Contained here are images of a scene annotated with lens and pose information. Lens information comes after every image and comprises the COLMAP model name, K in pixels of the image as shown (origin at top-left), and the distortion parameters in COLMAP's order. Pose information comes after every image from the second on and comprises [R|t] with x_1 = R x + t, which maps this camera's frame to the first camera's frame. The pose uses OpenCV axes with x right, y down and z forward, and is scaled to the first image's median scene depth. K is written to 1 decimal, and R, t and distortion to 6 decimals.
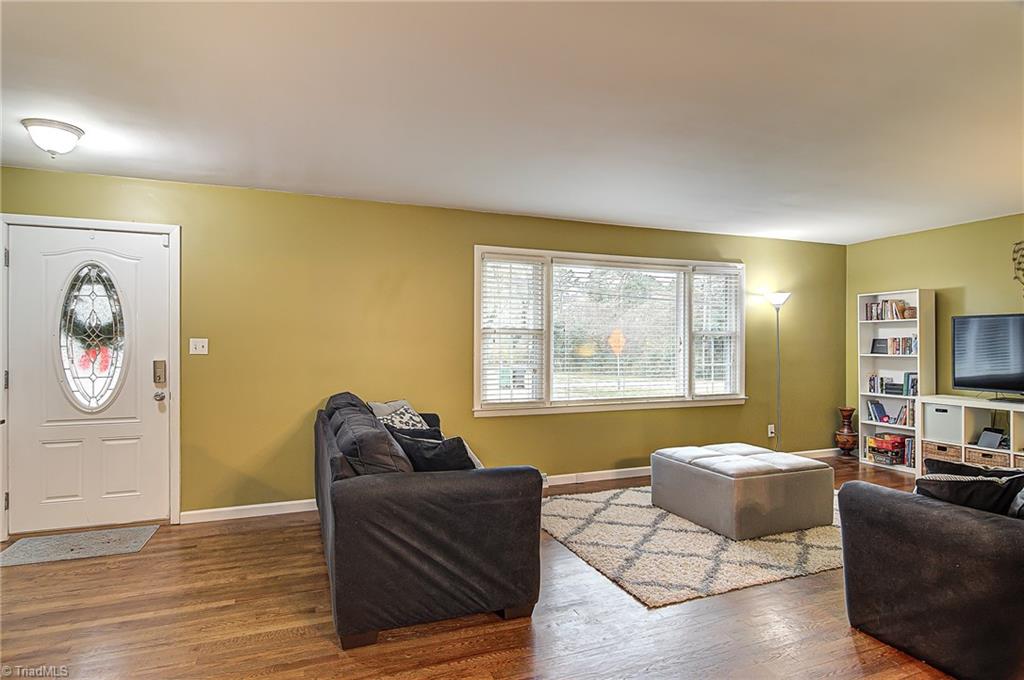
lens RADIAL K [[542.6, 0, 511.0], [0, 542.6, 345.9], [0, 0, 1]] dist [0.002061, 0.000351]
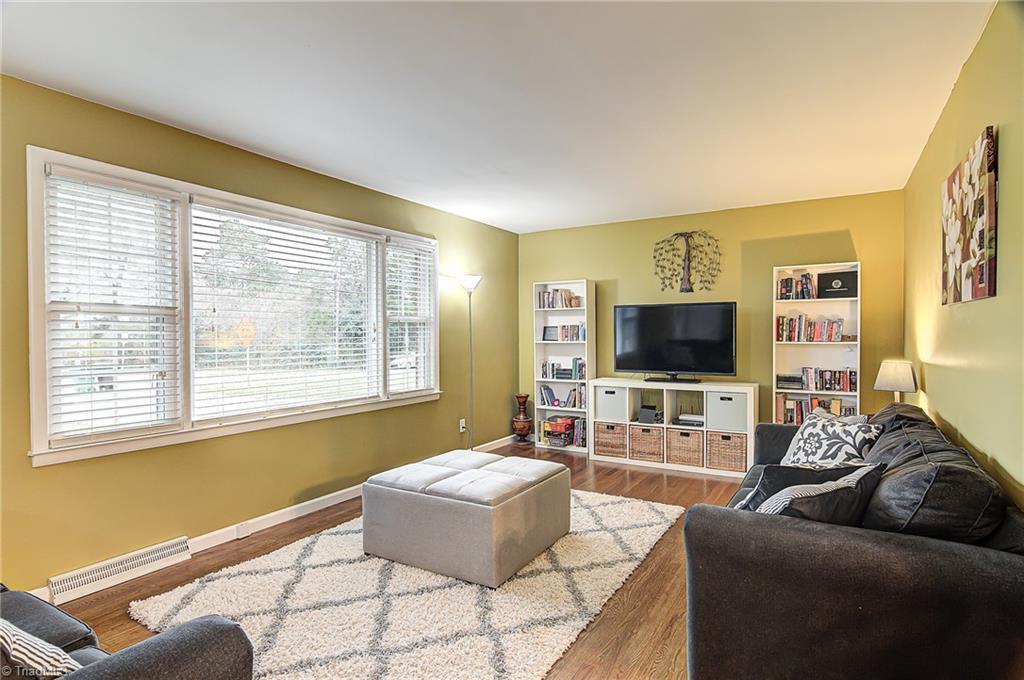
lens RADIAL K [[538.7, 0, 512.3], [0, 538.7, 343.6], [0, 0, 1]] dist [-0.004011, -0.002512]
pose [[0.788991, -0.015007, 0.614222, -0.014506], [0.006548, 0.999850, 0.016017, 0.003250], [-0.614370, -0.008616, 0.788971, 0.245761]]
